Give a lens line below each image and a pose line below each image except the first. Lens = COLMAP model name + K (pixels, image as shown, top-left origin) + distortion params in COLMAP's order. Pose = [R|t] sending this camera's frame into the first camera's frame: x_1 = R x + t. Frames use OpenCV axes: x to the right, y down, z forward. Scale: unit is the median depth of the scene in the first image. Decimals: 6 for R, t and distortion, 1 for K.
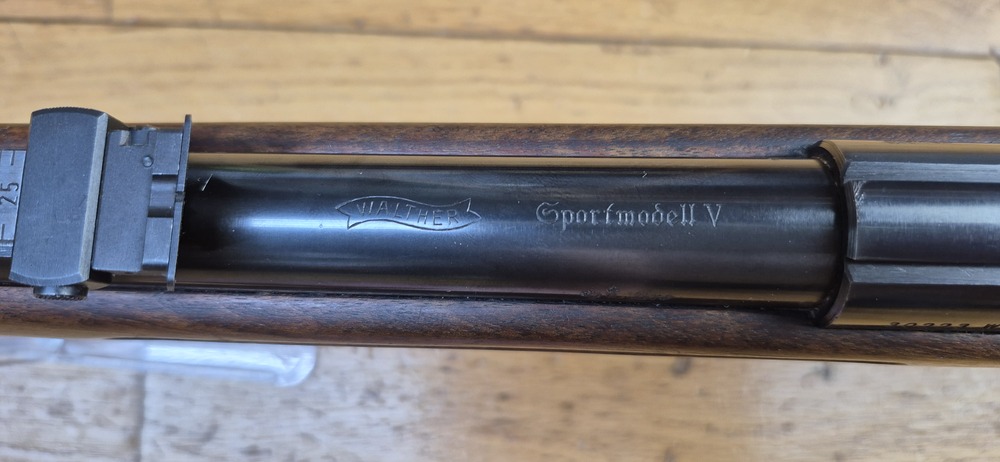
lens RADIAL K [[703.5, 0, 491.4], [0, 703.5, 224.4], [0, 0, 1]] dist [0.045683, -0.098382]
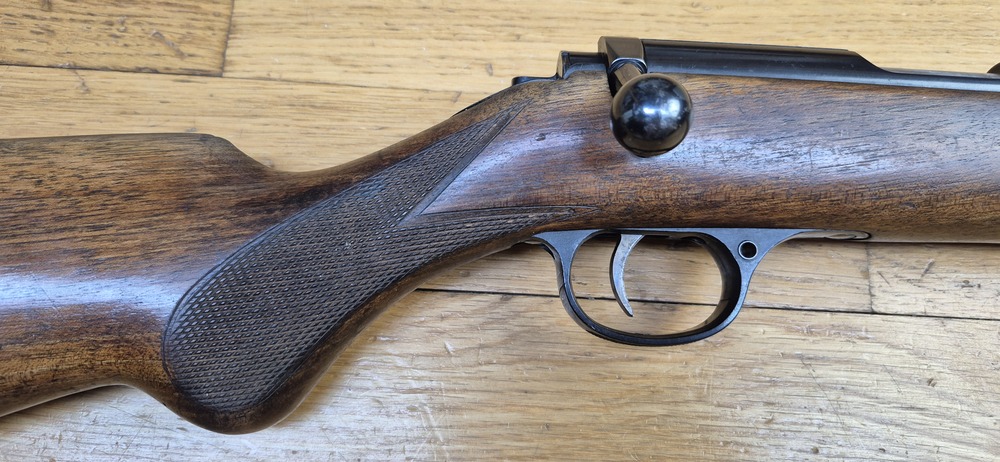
lens RADIAL K [[703.5, 0, 504.9], [0, 703.5, 224.5], [0, 0, 1]] dist [0.045683, -0.098382]
pose [[0.999180, 0.024789, -0.032023, -0.978121], [-0.028976, 0.990050, -0.137703, 0.378195], [0.028291, 0.138518, 0.989956, -0.141195]]
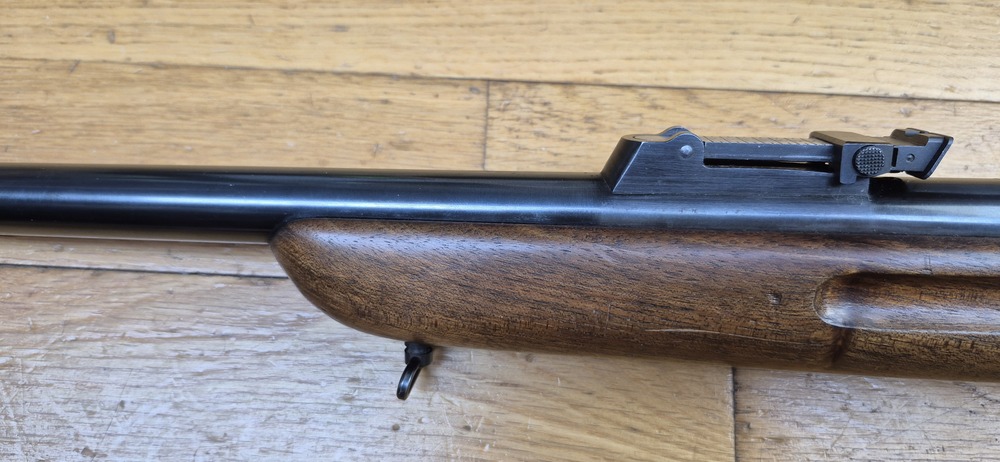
lens RADIAL K [[703.5, 0, 512.9], [0, 703.5, 222.9], [0, 0, 1]] dist [0.045683, -0.098382]
pose [[0.998515, 0.017021, -0.051751, -0.364757], [-0.022183, 0.994652, -0.100876, 0.359199], [0.049757, 0.101874, 0.993552, -0.079190]]
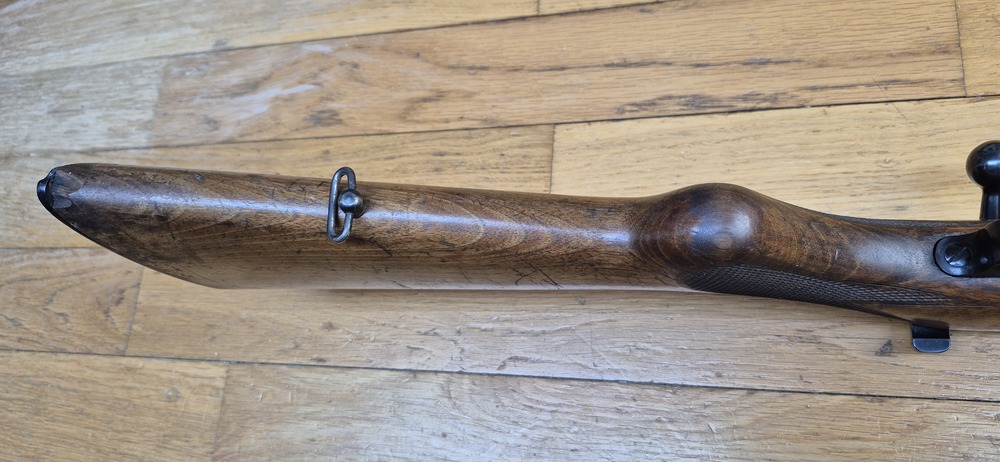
lens RADIAL K [[703.5, 0, 498.4], [0, 703.5, 218.0], [0, 0, 1]] dist [0.045683, -0.098382]
pose [[0.923626, -0.051833, -0.379775, -0.913366], [-0.015252, 0.985060, -0.171537, 0.244605], [0.382992, 0.164229, 0.909036, -0.718494]]
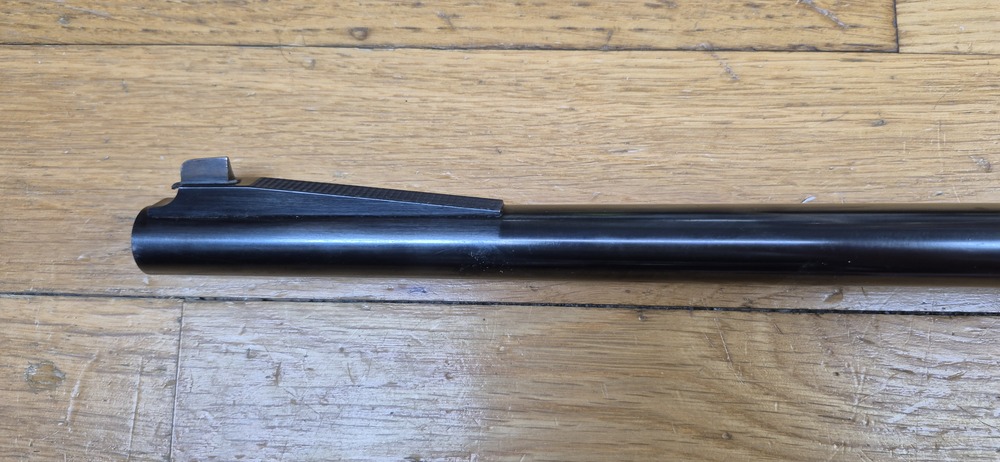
lens RADIAL K [[703.5, 0, 490.3], [0, 703.5, 235.8], [0, 0, 1]] dist [0.045683, -0.098382]
pose [[0.993758, -0.003483, -0.111501, -1.864891], [0.000927, 0.999736, -0.022961, 0.255874], [0.111551, 0.022715, 0.993499, -0.005713]]
